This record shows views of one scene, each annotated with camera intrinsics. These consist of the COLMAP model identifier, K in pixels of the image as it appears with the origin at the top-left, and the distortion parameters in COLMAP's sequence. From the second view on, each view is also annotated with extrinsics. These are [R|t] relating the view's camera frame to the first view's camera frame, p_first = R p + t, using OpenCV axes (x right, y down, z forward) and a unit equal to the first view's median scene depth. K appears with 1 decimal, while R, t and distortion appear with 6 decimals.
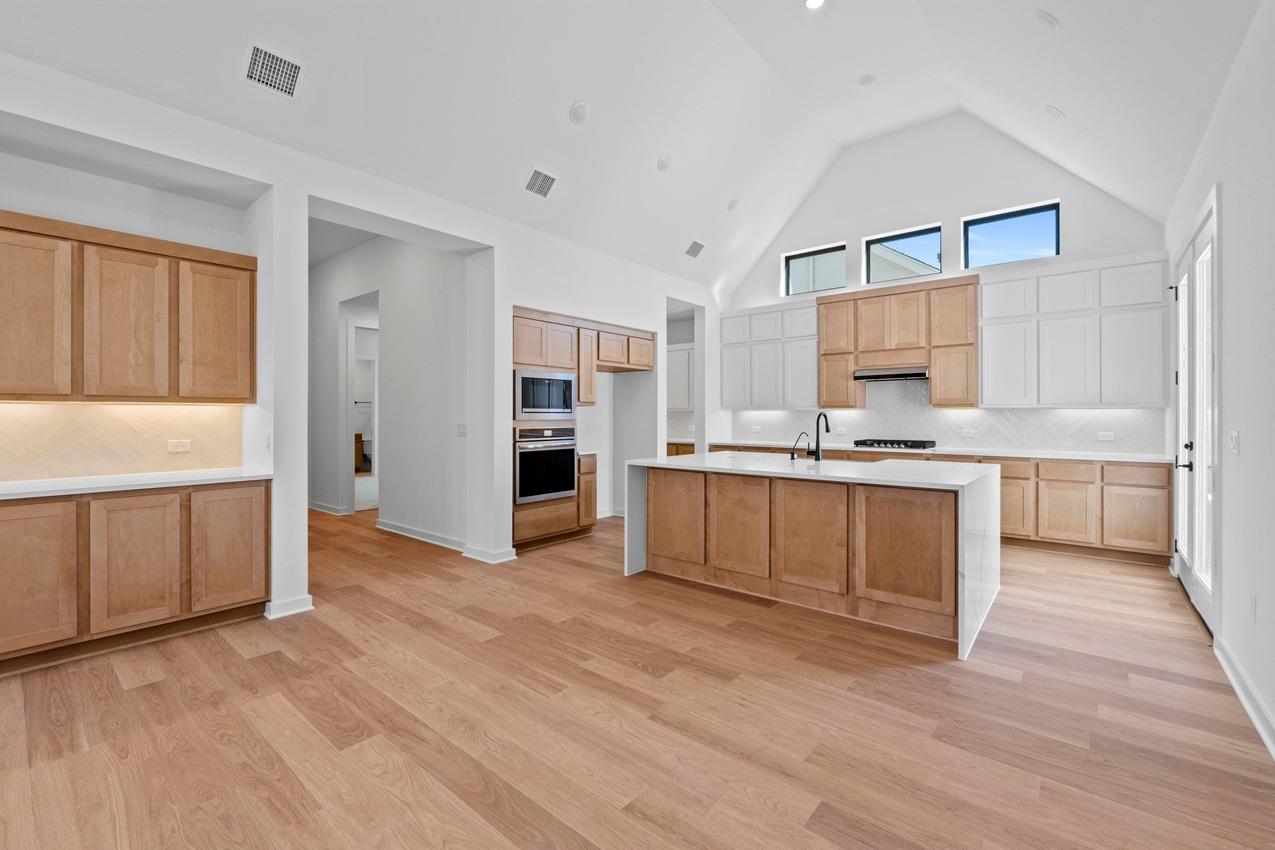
lens RADIAL K [[541.8, 0, 639.1], [0, 541.8, 415.8], [0, 0, 1]] dist [-0.002015, -0.001345]
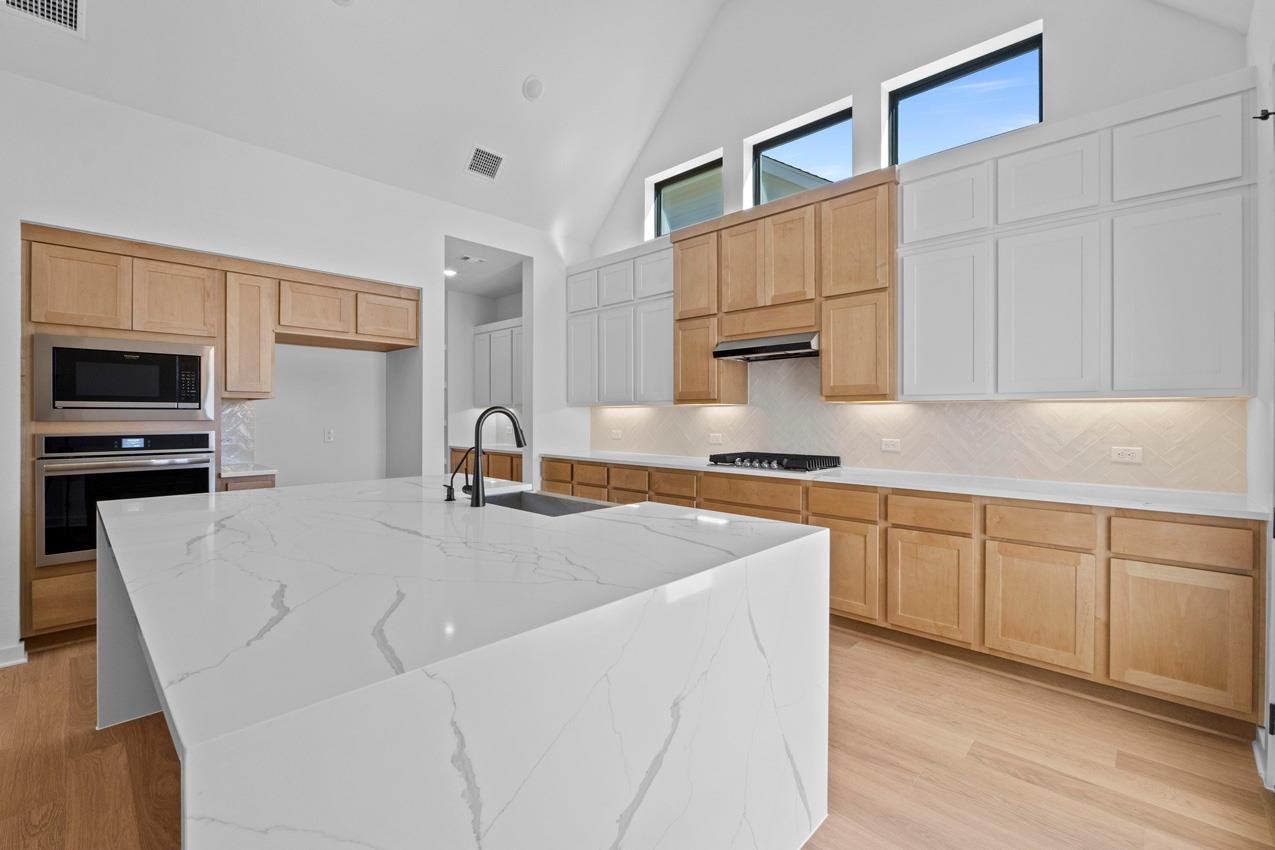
lens RADIAL K [[541.8, 0, 643.5], [0, 541.8, 418.0], [0, 0, 1]] dist [-0.002015, -0.001345]
pose [[0.997453, 0.002059, -0.071297, 0.441672], [-0.001715, 0.999987, 0.004882, 0.000846], [0.071306, -0.004747, 0.997443, 0.452100]]
